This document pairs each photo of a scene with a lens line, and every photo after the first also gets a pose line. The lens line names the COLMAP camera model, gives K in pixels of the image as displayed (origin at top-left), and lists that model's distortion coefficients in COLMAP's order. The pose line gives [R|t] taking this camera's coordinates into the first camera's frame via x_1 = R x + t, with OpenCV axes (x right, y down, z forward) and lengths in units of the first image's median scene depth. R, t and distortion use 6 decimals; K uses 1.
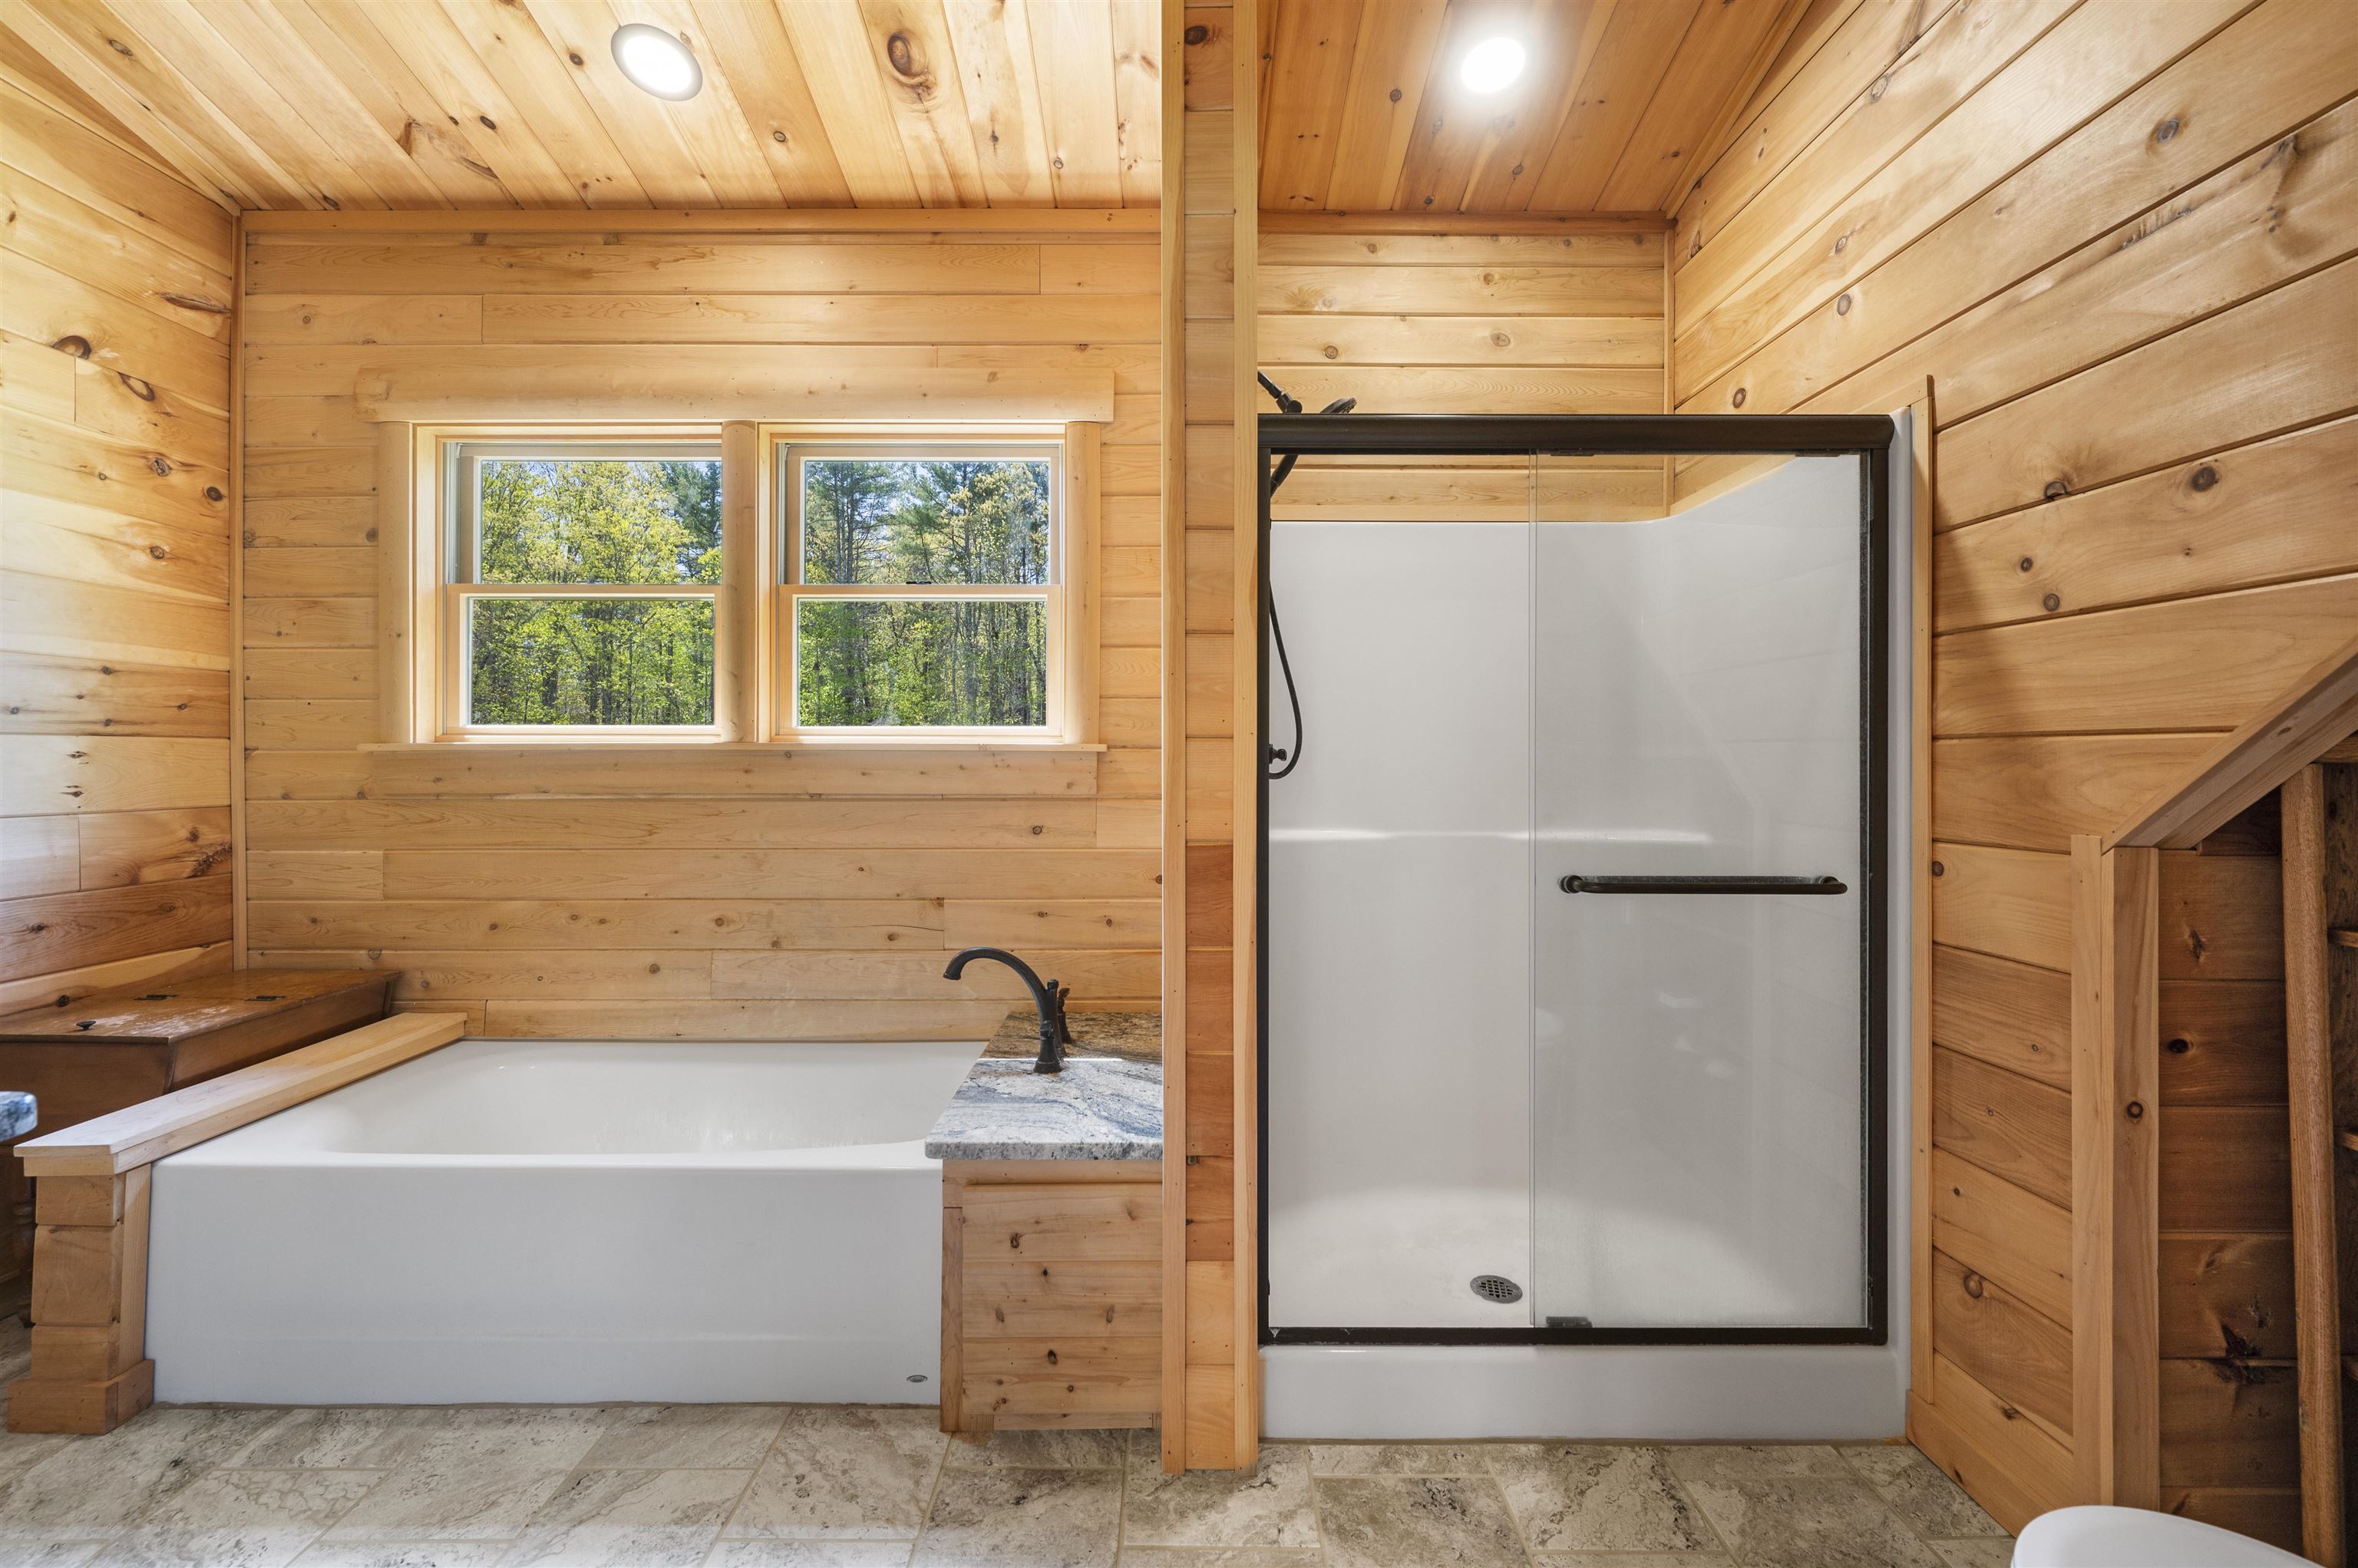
lens RADIAL K [[965.9, 0, 1176.2], [0, 965.9, 755.1], [0, 0, 1]] dist [-0.002150, 0.000539]
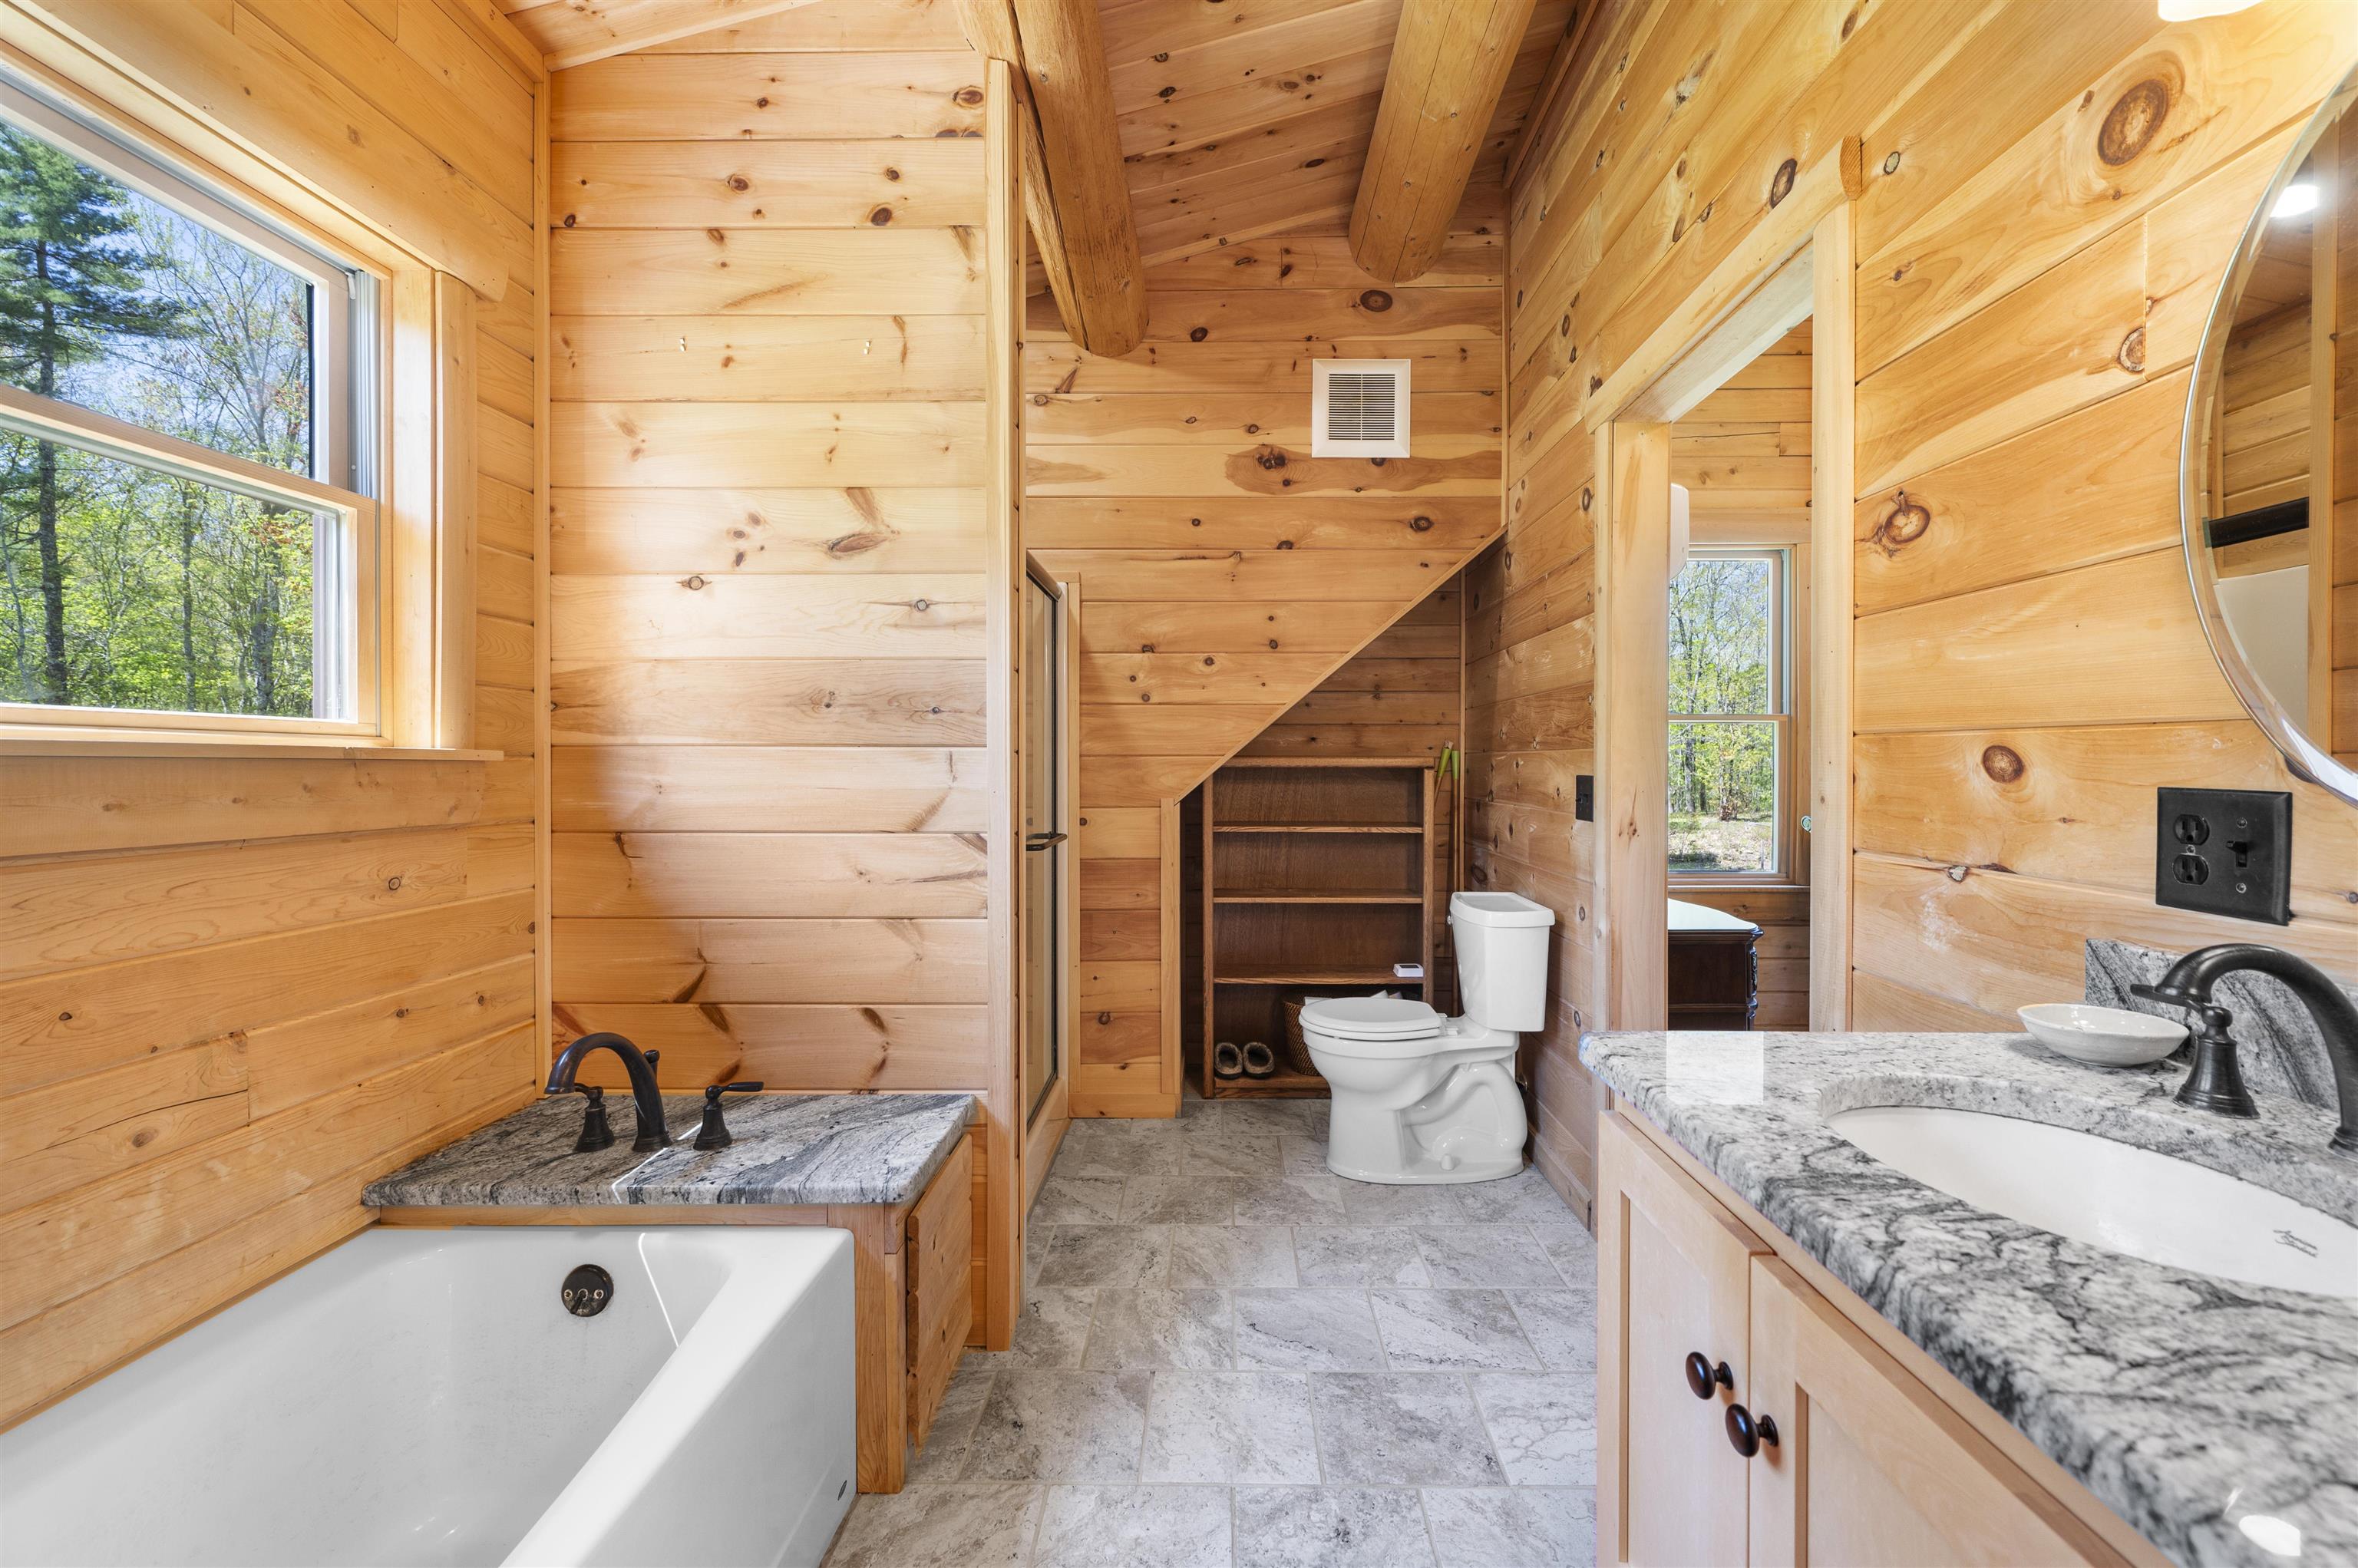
lens RADIAL K [[965.9, 0, 1190.4], [0, 965.9, 771.9], [0, 0, 1]] dist [-0.002150, 0.000539]
pose [[0.036174, -0.009856, 0.999297, -1.224631], [-0.001980, 0.999949, 0.009934, -0.005515], [-0.999344, -0.002337, 0.036152, 0.725458]]
